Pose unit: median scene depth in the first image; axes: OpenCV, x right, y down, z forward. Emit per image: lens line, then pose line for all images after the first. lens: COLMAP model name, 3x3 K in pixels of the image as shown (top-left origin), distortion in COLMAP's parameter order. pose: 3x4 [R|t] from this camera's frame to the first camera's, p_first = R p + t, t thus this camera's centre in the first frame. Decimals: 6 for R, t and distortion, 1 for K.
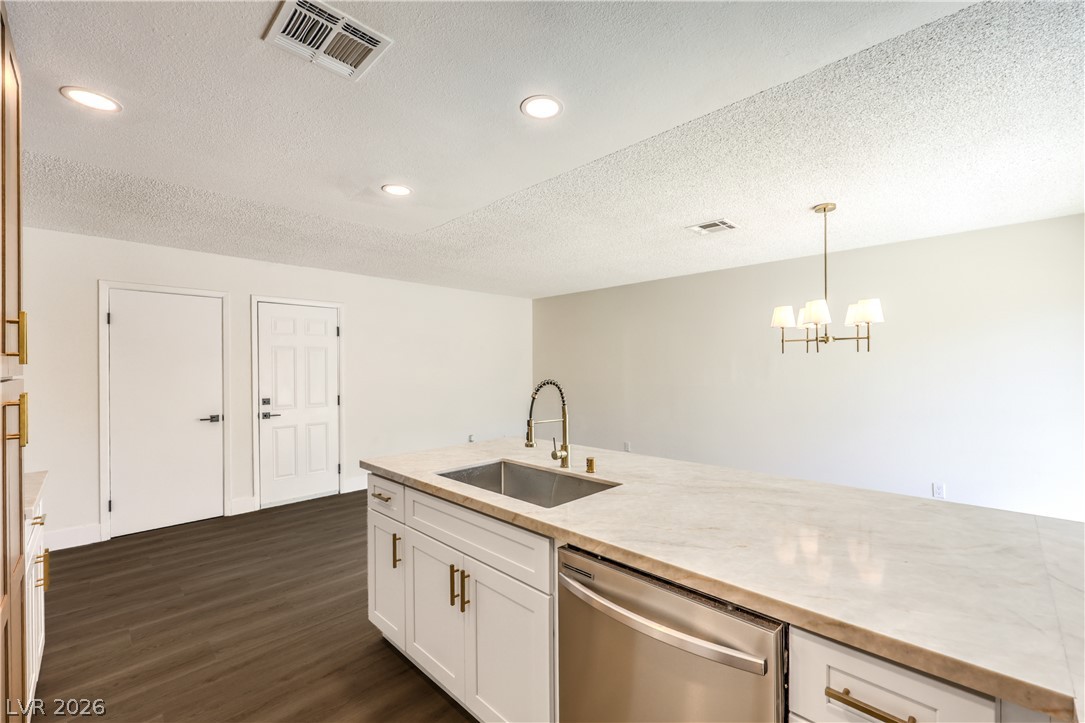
lens RADIAL K [[454.7, 0, 548.2], [0, 454.7, 369.3], [0, 0, 1]] dist [-0.001867, -0.000035]
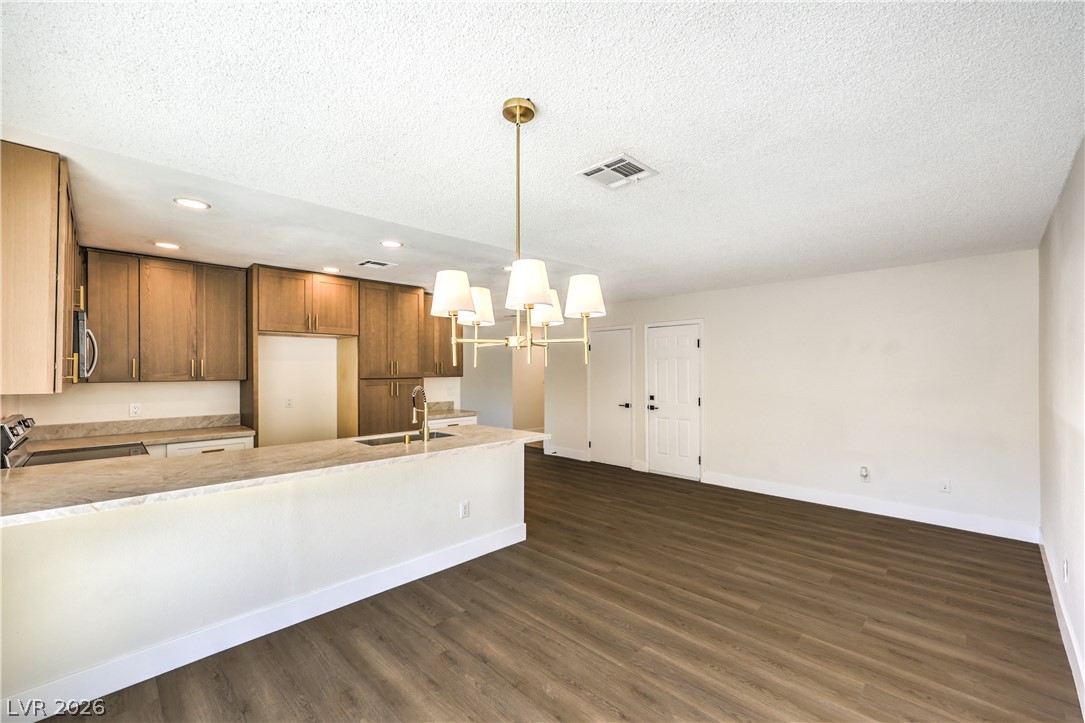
lens RADIAL K [[447.8, 0, 548.9], [0, 447.8, 370.7], [0, 0, 1]] dist [0.000984, -0.000061]
pose [[0.000543, 0.008939, -0.999960, 1.154638], [-0.003882, 0.999953, 0.008937, -0.036027], [0.999992, 0.003877, 0.000577, 1.012441]]
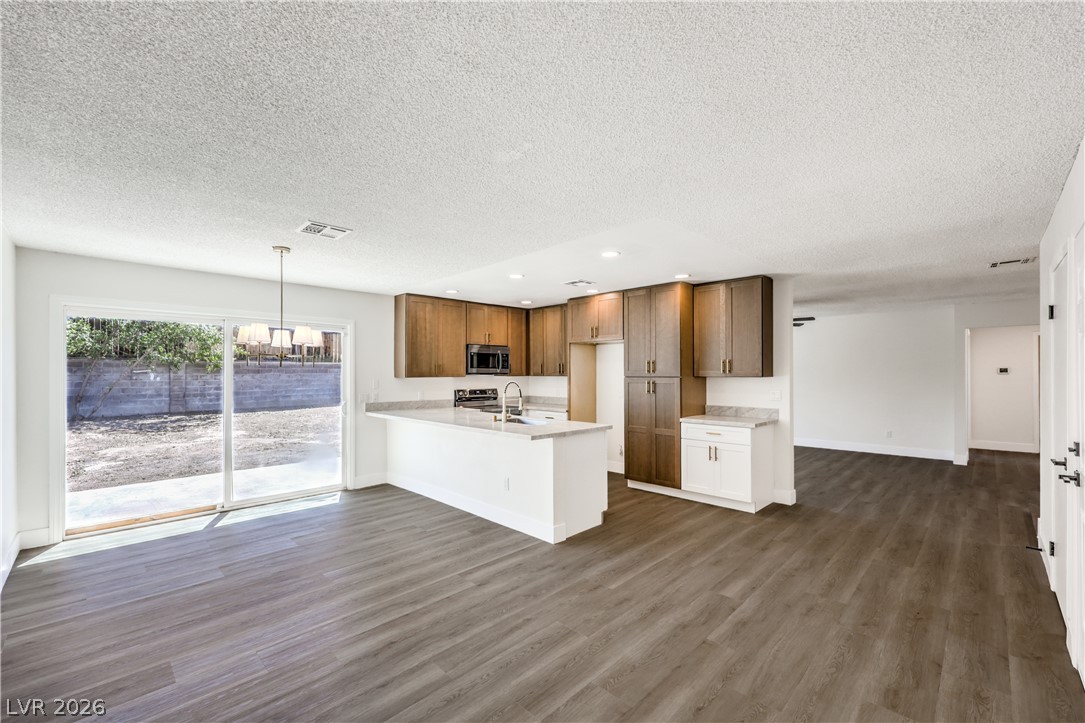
lens RADIAL K [[452.3, 0, 546.1], [0, 452.3, 371.4], [0, 0, 1]] dist [0.000033, 0.000359]
pose [[-0.999967, 0.008136, 0.000240, -0.110405], [0.008137, 0.999957, 0.004407, -0.022786], [-0.000204, 0.004408, -0.999990, 2.197336]]
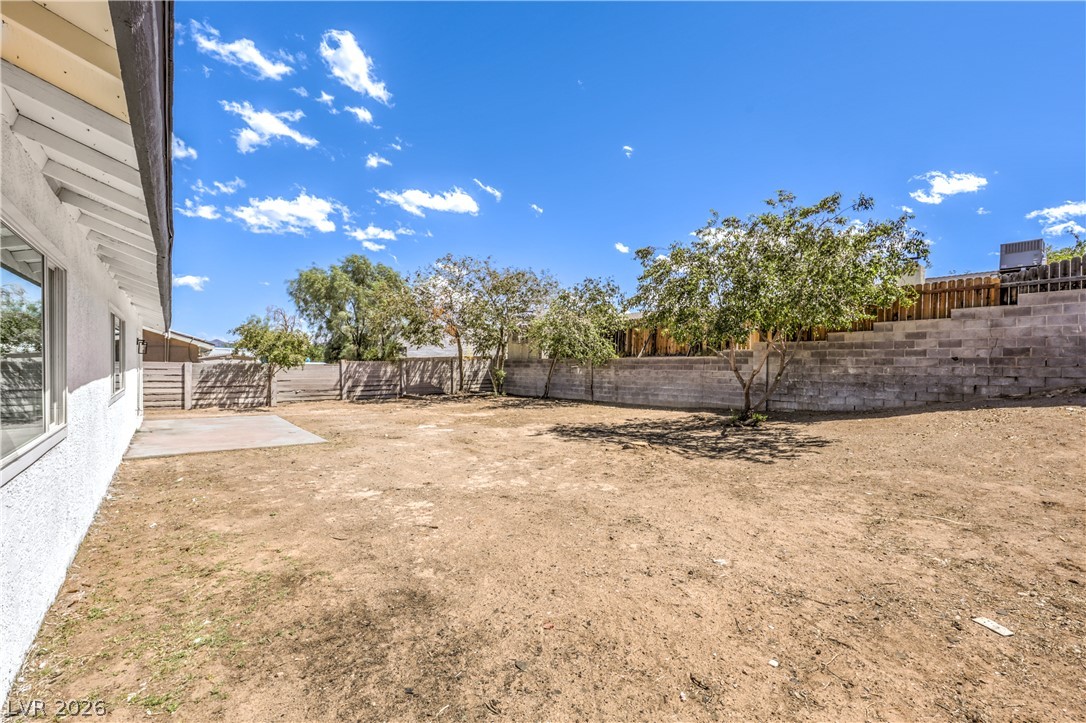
lens RADIAL K [[455.1, 0, 548.7], [0, 455.1, 369.3], [0, 0, 1]] dist [-0.001867, -0.000035]
pose [[0.100742, 0.006083, 0.994894, -2.269510], [-0.009394, 0.999943, -0.005162, 0.036776], [-0.994868, -0.008826, 0.100793, -2.955184]]
